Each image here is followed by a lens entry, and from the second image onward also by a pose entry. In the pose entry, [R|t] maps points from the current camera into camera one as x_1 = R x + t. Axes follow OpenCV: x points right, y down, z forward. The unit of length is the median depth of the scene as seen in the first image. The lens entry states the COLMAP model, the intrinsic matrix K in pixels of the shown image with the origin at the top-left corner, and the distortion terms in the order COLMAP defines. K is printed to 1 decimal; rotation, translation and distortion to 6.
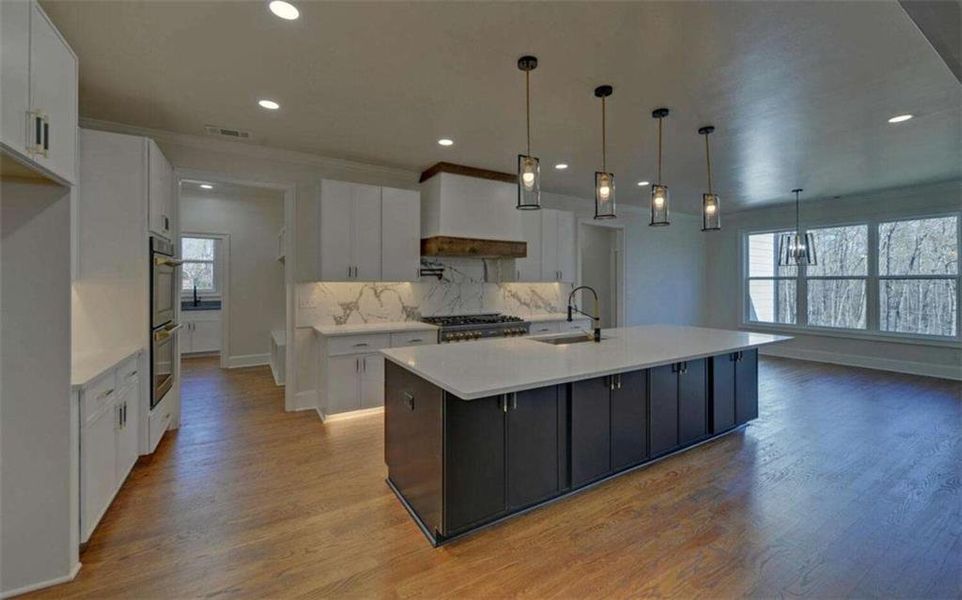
lens RADIAL K [[393.1, 0, 478.0], [0, 393.1, 276.6], [0, 0, 1]] dist [-0.002276, -0.000281]
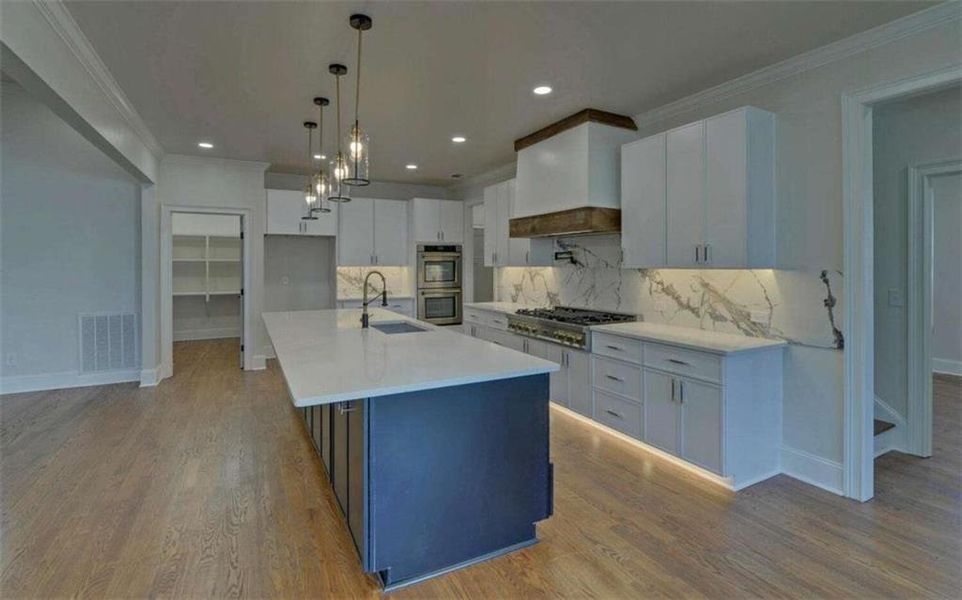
lens RADIAL K [[439.2, 0, 478.8], [0, 439.2, 267.6], [0, 0, 1]] dist [-0.001201, -0.000143]
pose [[-0.050220, 0.003896, -0.998731, 0.889387], [0.010612, 0.999938, 0.003367, 0.010407], [0.998682, -0.010430, -0.050258, 0.883648]]
